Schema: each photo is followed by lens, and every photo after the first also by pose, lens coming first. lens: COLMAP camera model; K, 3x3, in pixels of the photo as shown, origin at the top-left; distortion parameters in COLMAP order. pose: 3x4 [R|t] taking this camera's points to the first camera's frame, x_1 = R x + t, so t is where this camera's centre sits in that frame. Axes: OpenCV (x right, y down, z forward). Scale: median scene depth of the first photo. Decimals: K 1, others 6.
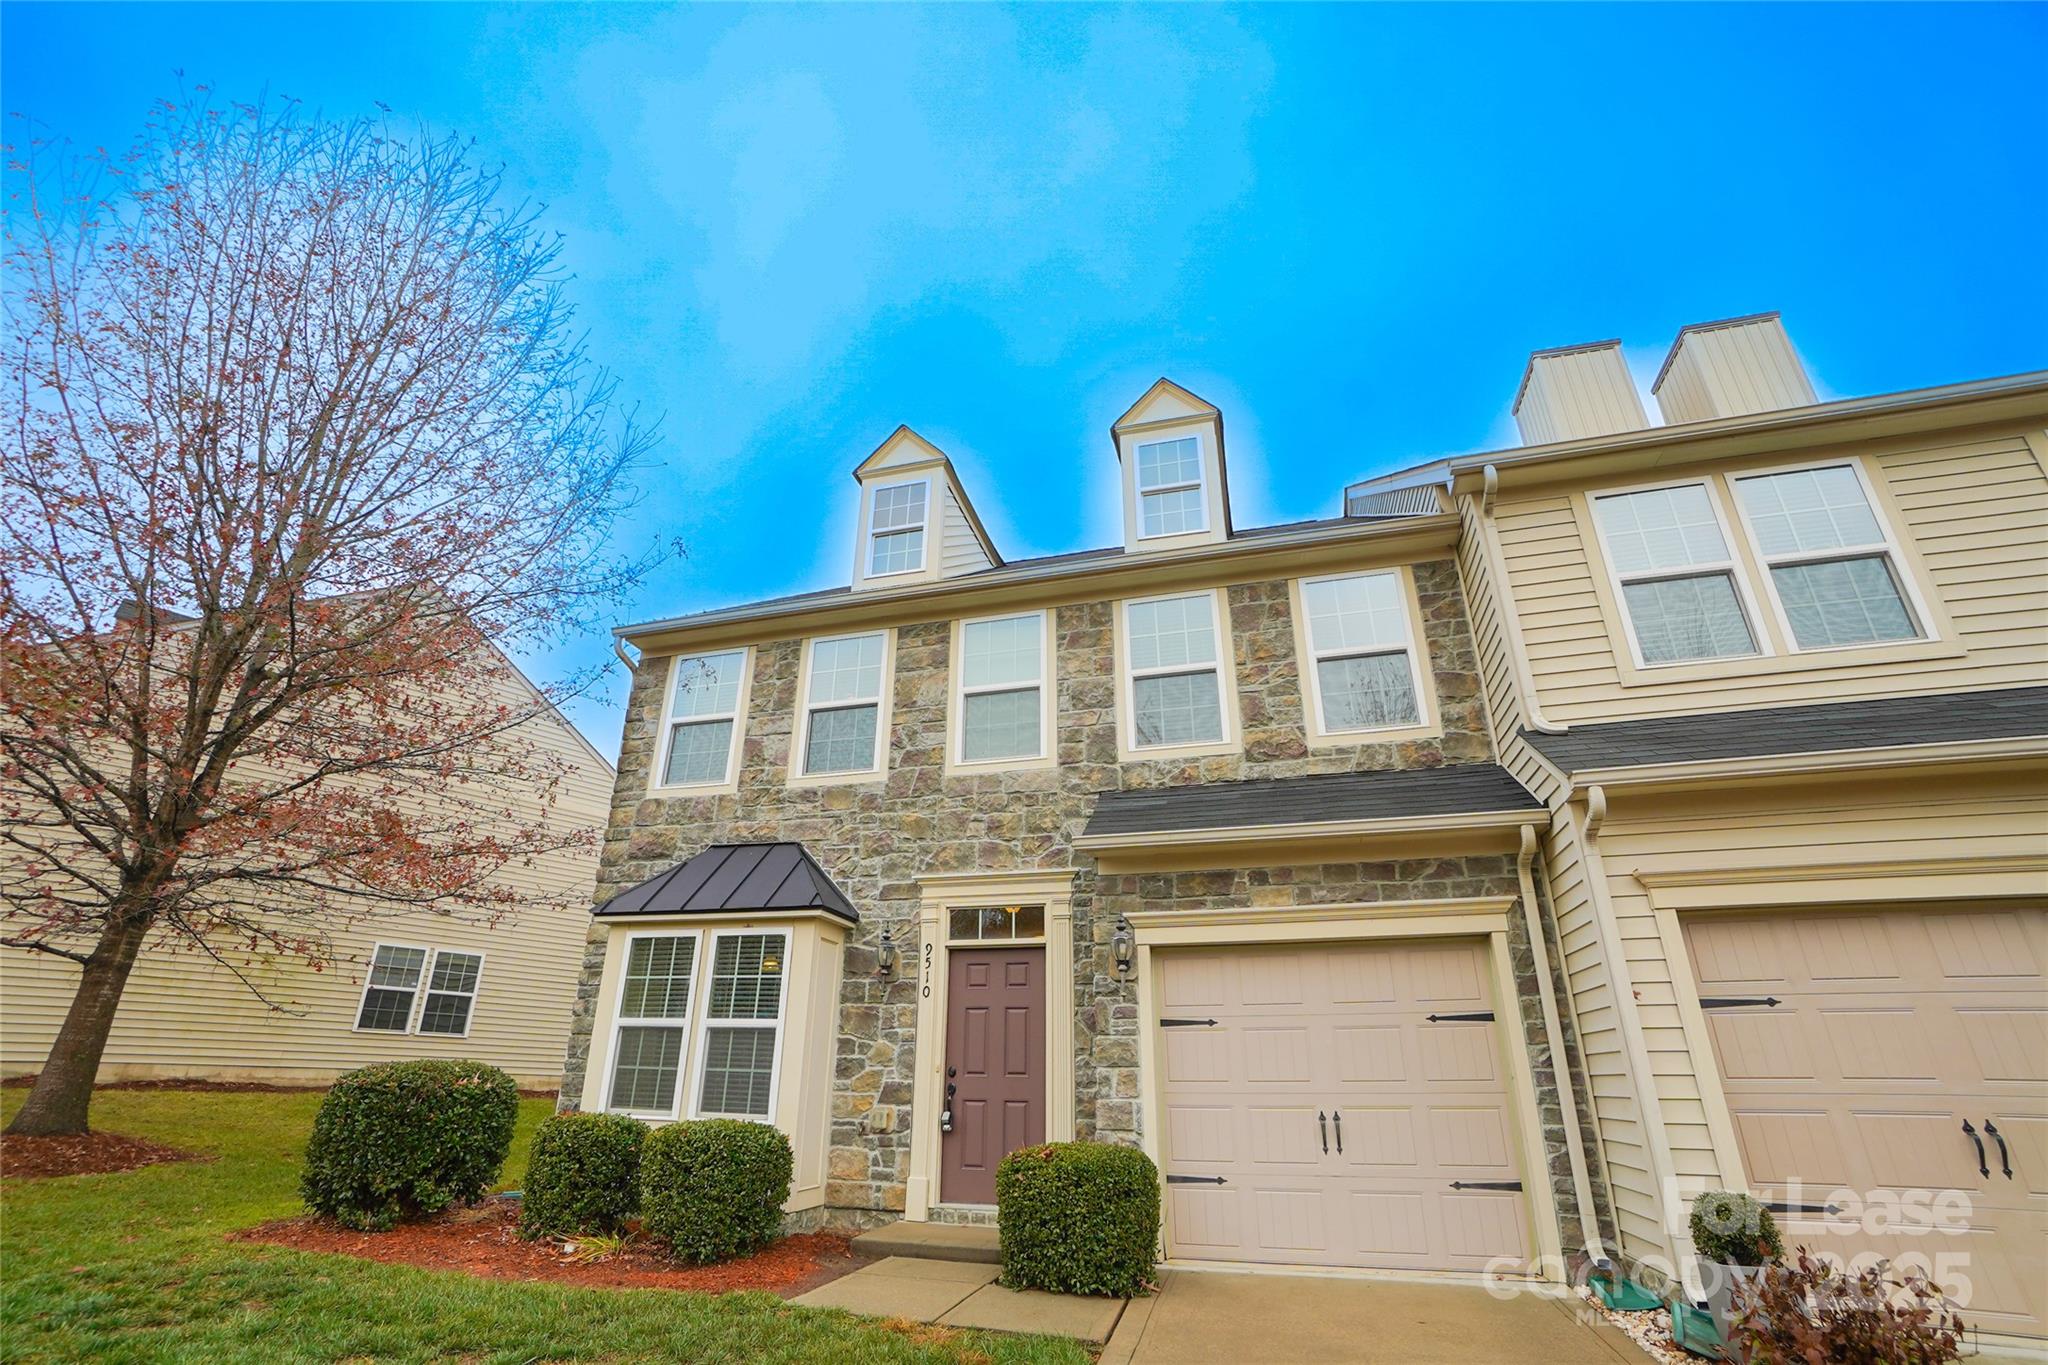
lens RADIAL K [[905.2, 0, 1008.1], [0, 905.2, 691.5], [0, 0, 1]] dist [-0.061379, 0.022529]
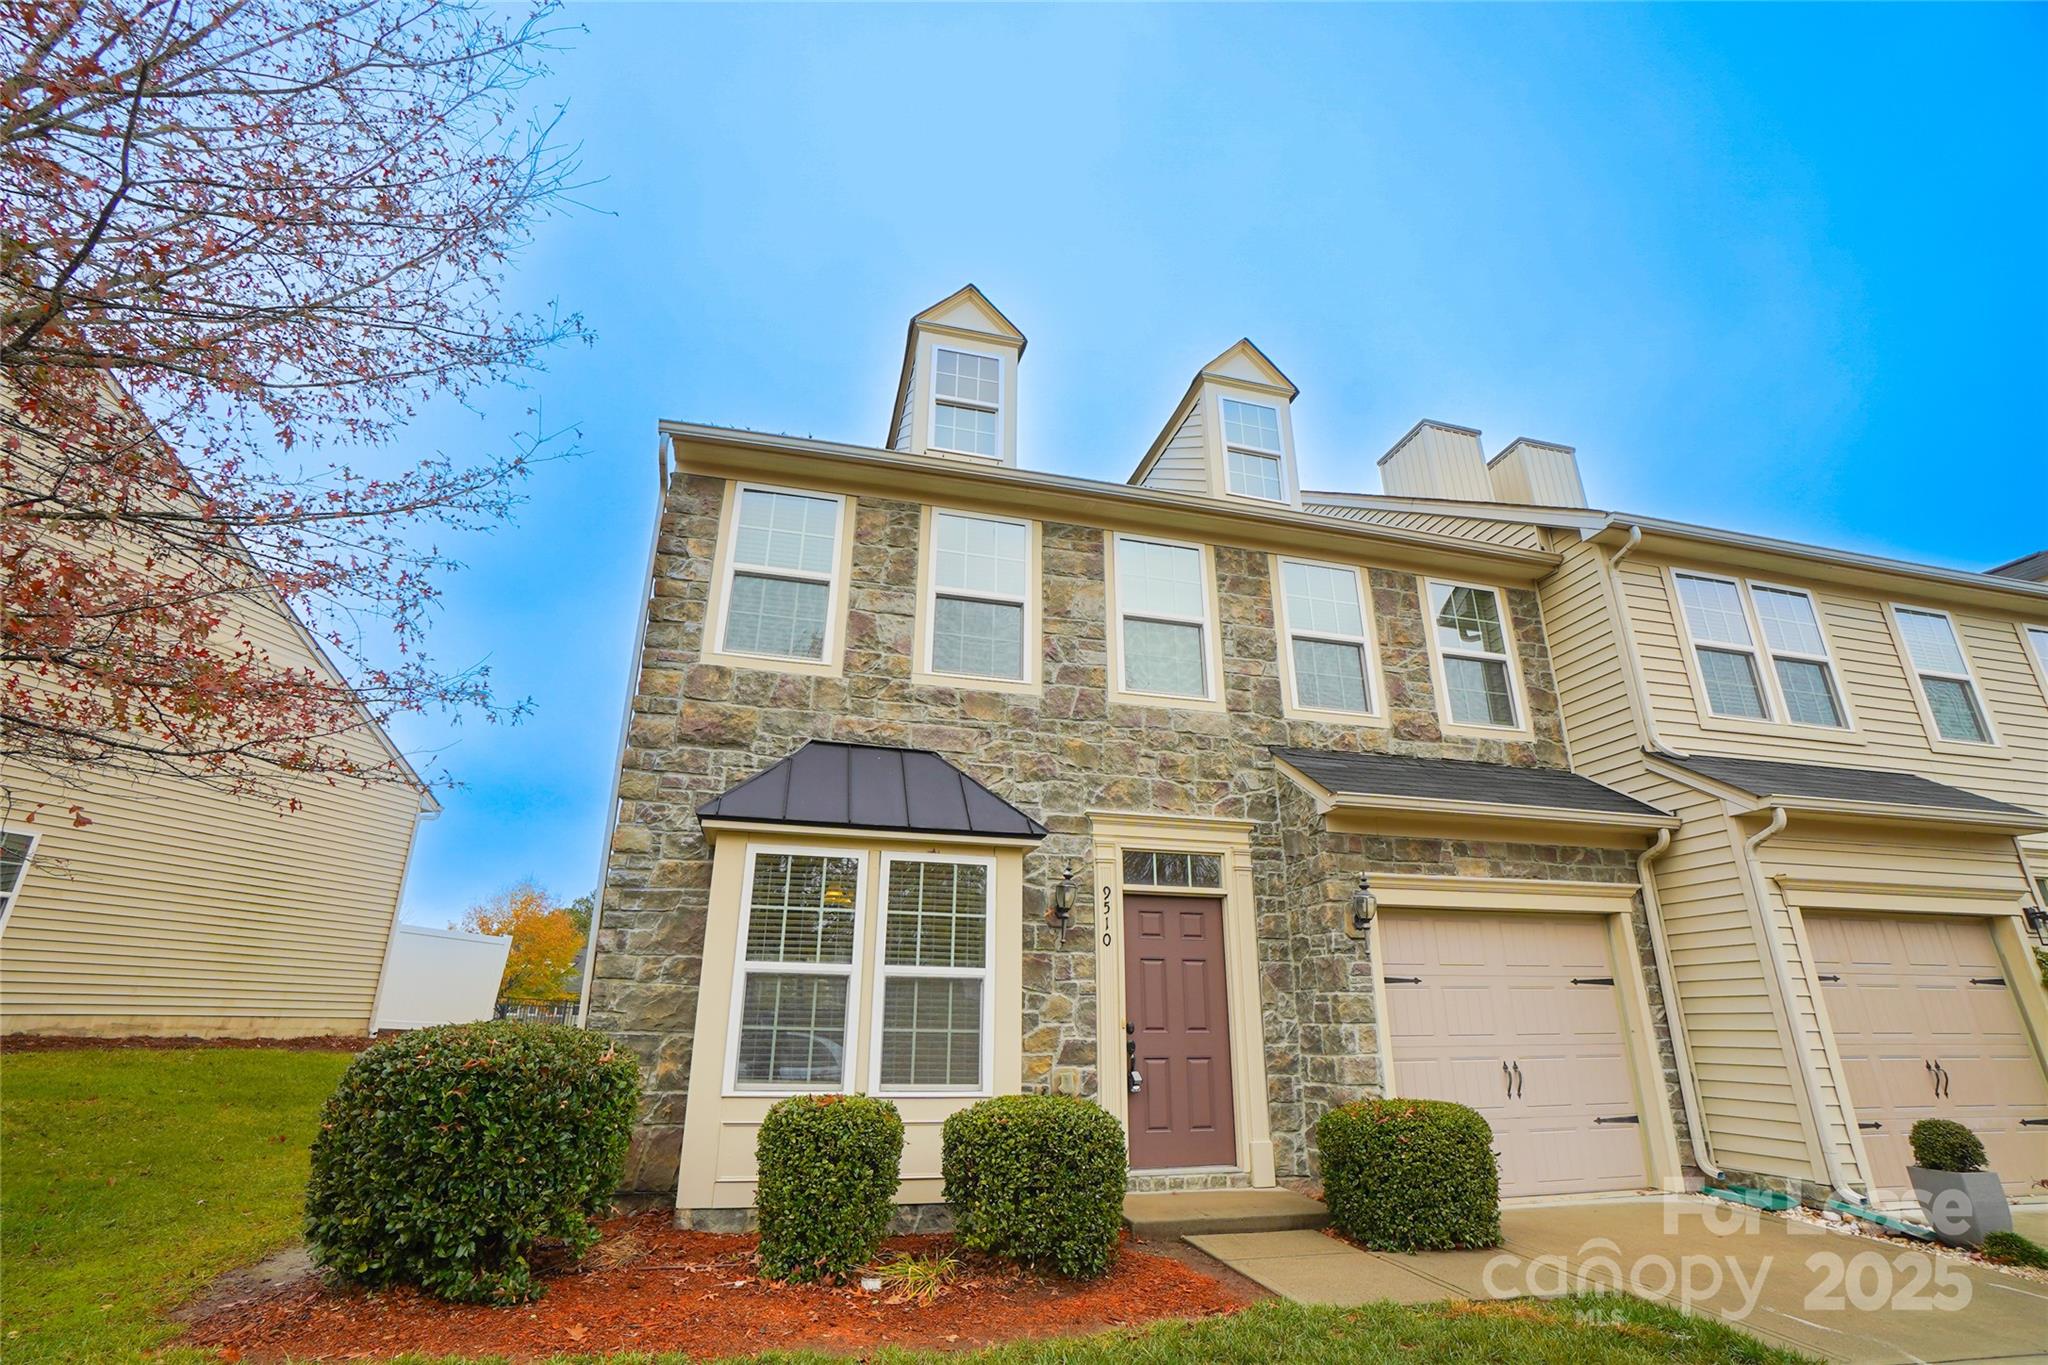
lens RADIAL K [[905.2, 0, 1008.1], [0, 905.2, 691.5], [0, 0, 1]] dist [-0.061379, 0.022529]
pose [[0.870748, 0.166845, 0.462558, -0.611679], [-0.196681, 0.980326, 0.016640, 0.094253], [-0.450682, -0.105466, 0.886433, 0.270422]]
